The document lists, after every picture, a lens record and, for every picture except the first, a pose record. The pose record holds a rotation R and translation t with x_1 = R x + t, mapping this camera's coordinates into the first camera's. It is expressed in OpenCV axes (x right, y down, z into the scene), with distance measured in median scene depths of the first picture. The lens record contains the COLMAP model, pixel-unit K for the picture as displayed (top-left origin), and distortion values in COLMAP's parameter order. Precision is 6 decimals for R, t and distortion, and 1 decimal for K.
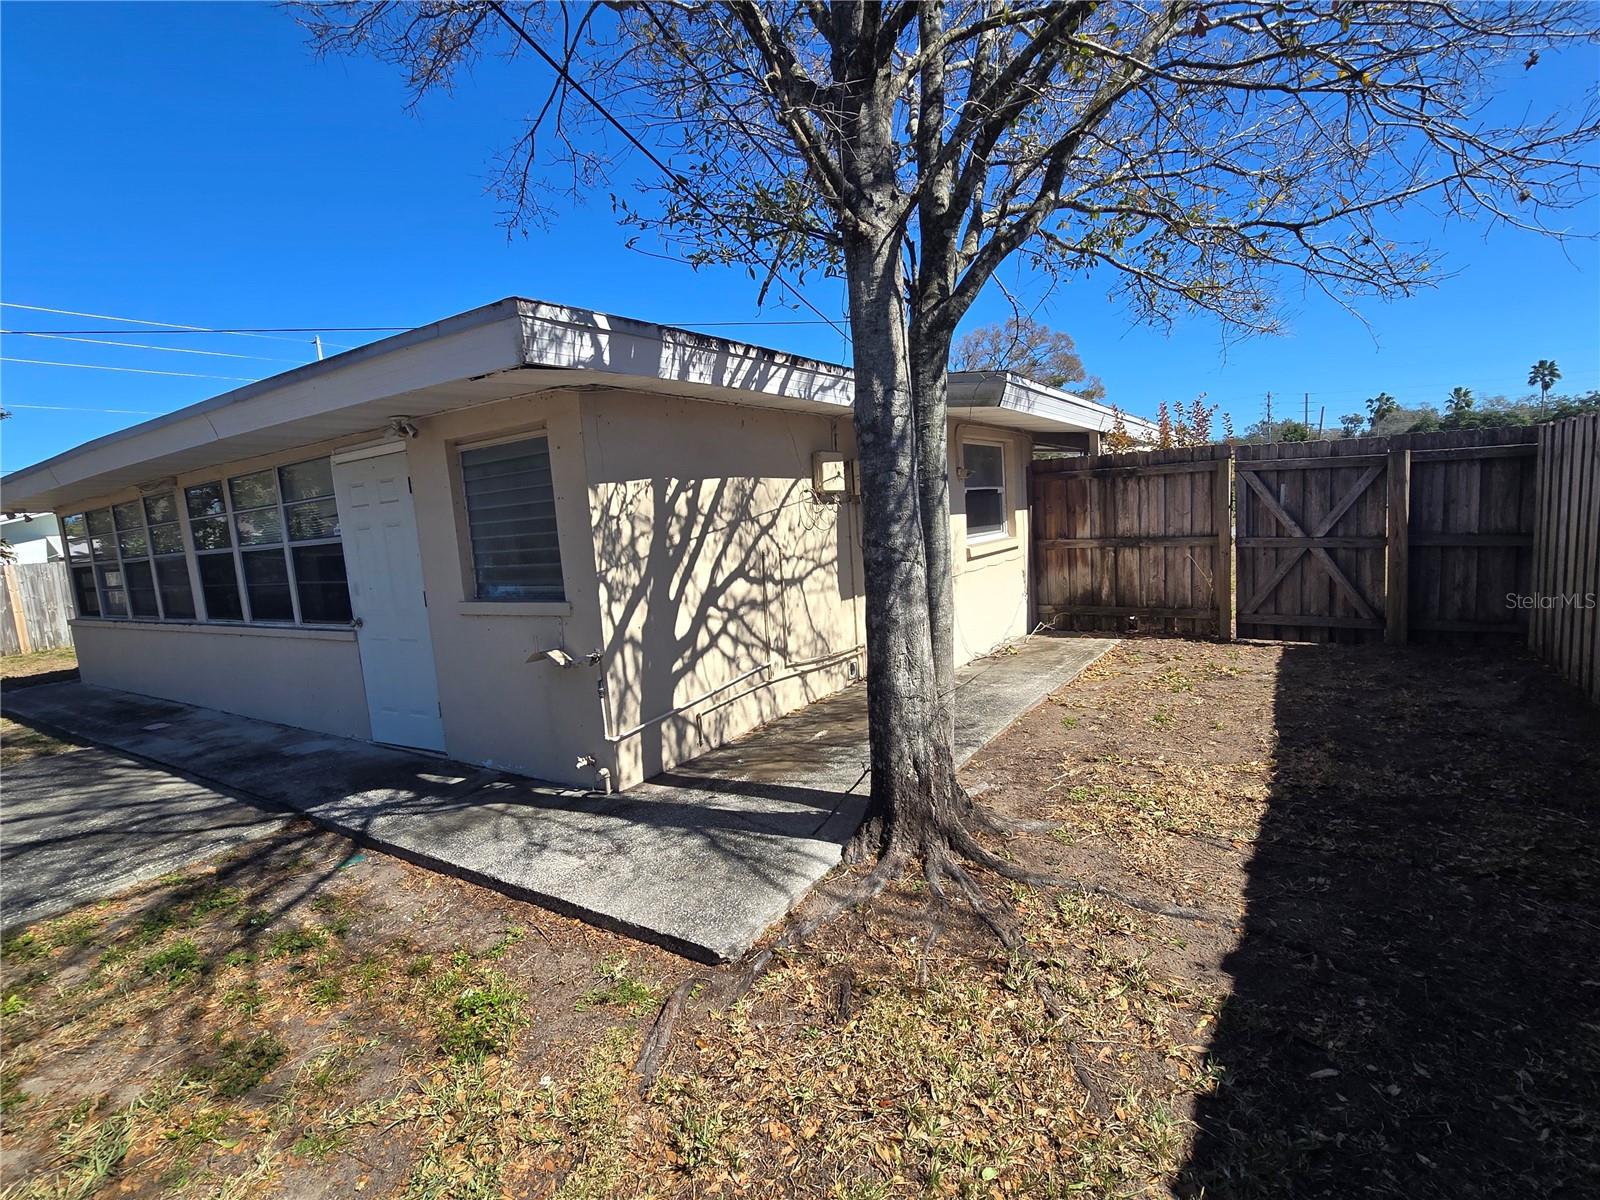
lens RADIAL K [[765.5, 0, 802.2], [0, 765.5, 603.8], [0, 0, 1]] dist [-0.010972, 0.003809]
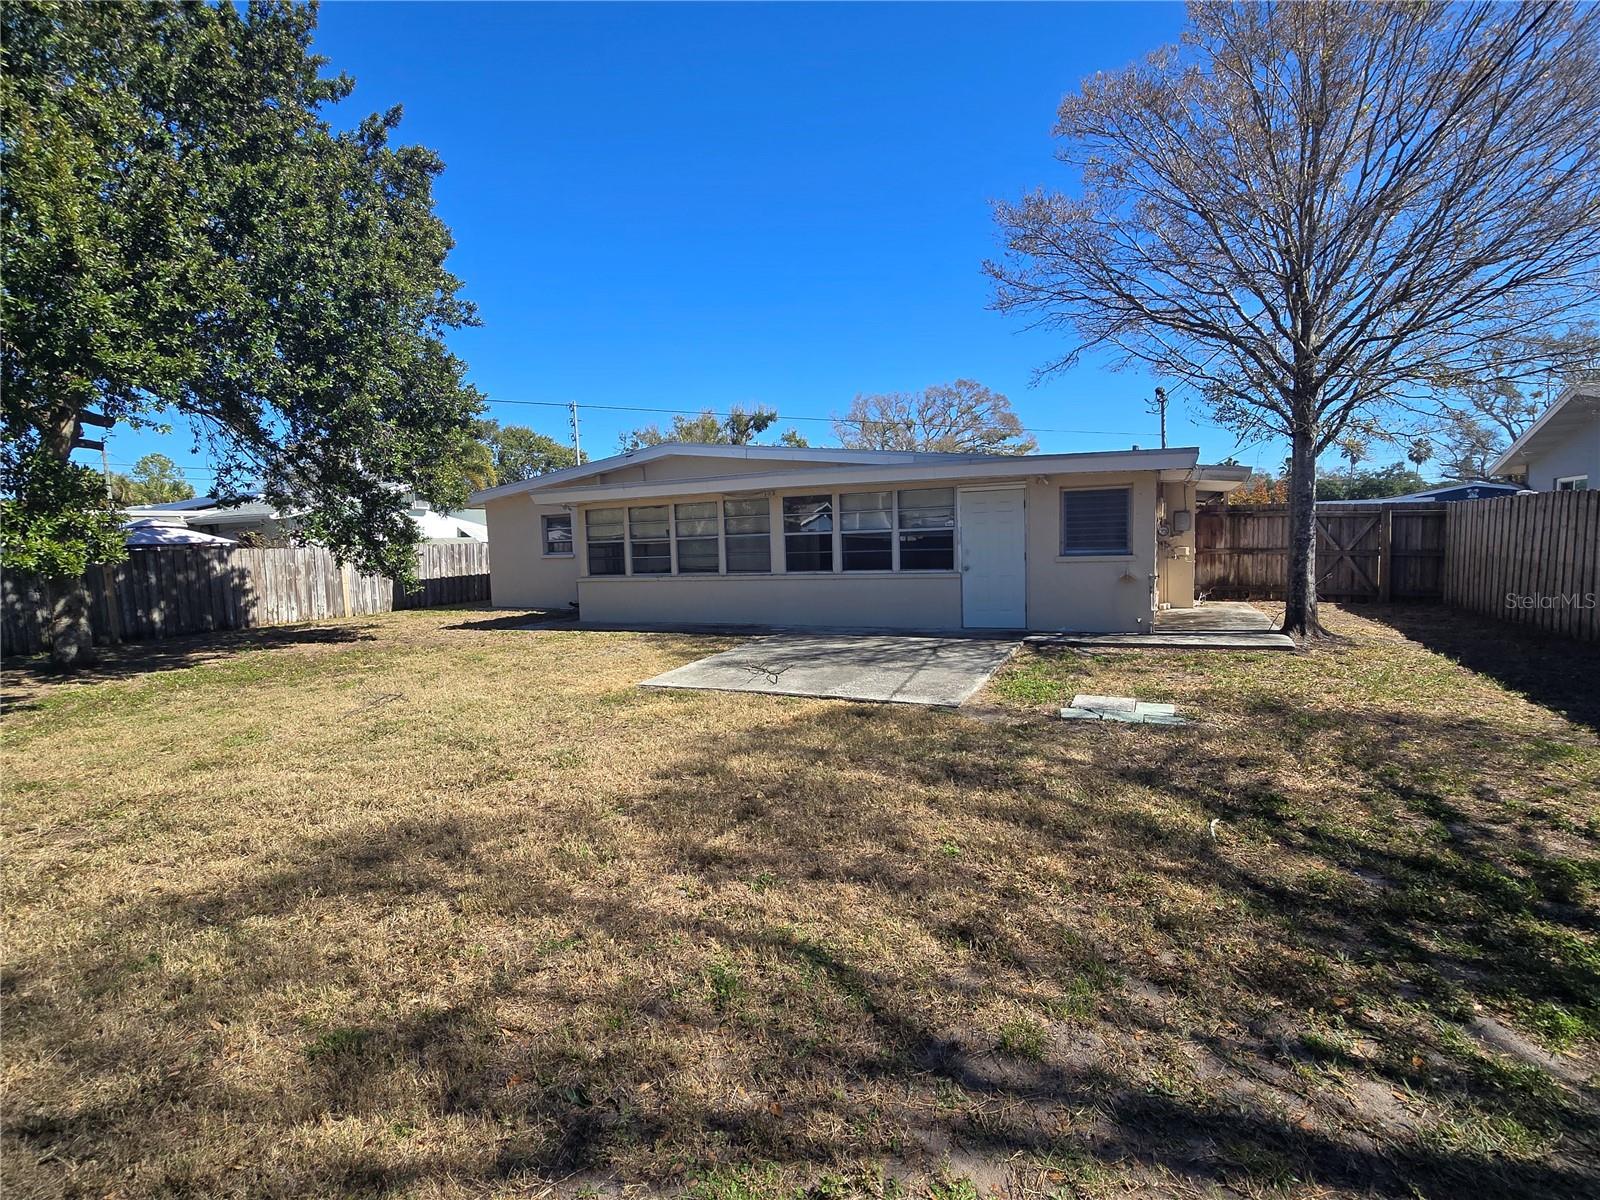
lens RADIAL K [[765.5, 0, 800.1], [0, 765.5, 610.5], [0, 0, 1]] dist [-0.010972, 0.003809]
pose [[0.987729, 0.028183, 0.153615, -1.946016], [-0.023362, 0.999179, -0.033099, 0.315533], [-0.154422, 0.029104, 0.987576, -1.414315]]
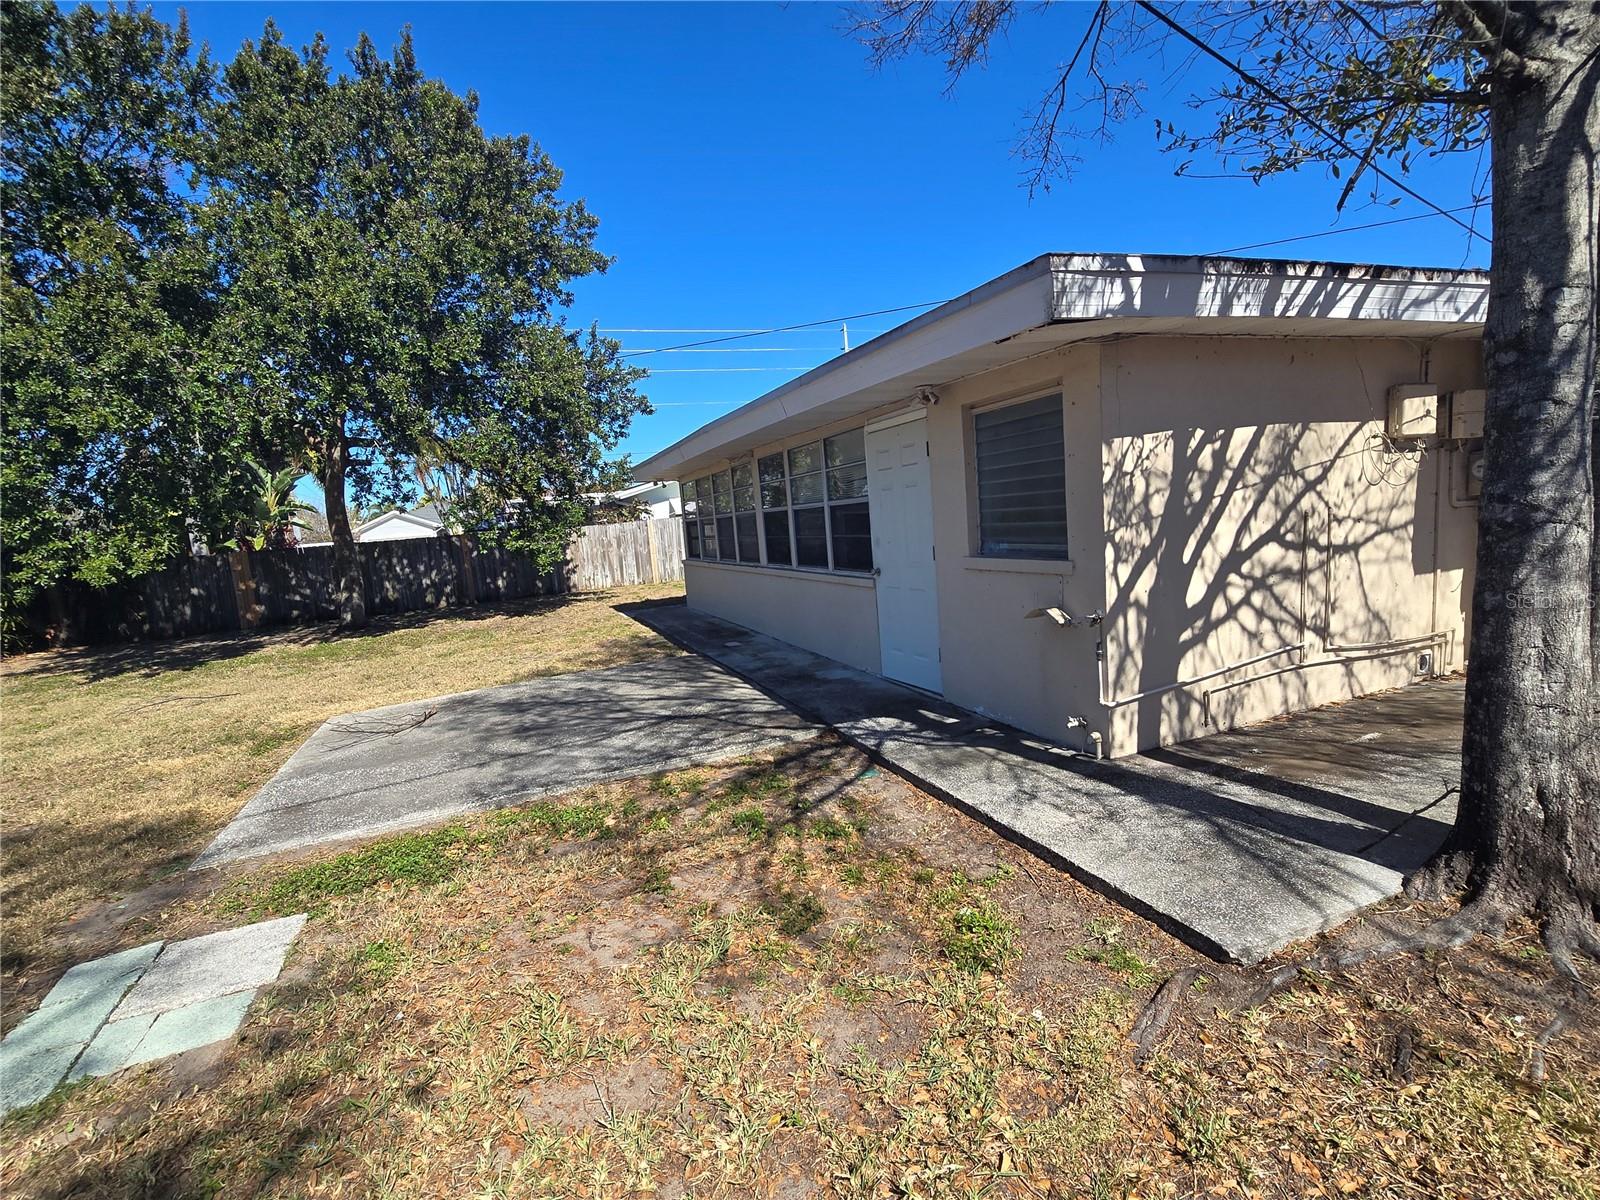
lens RADIAL K [[765.5, 0, 792.9], [0, 765.5, 605.7], [0, 0, 1]] dist [-0.010972, 0.003809]
pose [[0.815033, 0.075224, -0.574511, -0.028740], [-0.045109, 0.996765, 0.066518, 0.006687], [0.577656, -0.028299, 0.815790, -0.020180]]
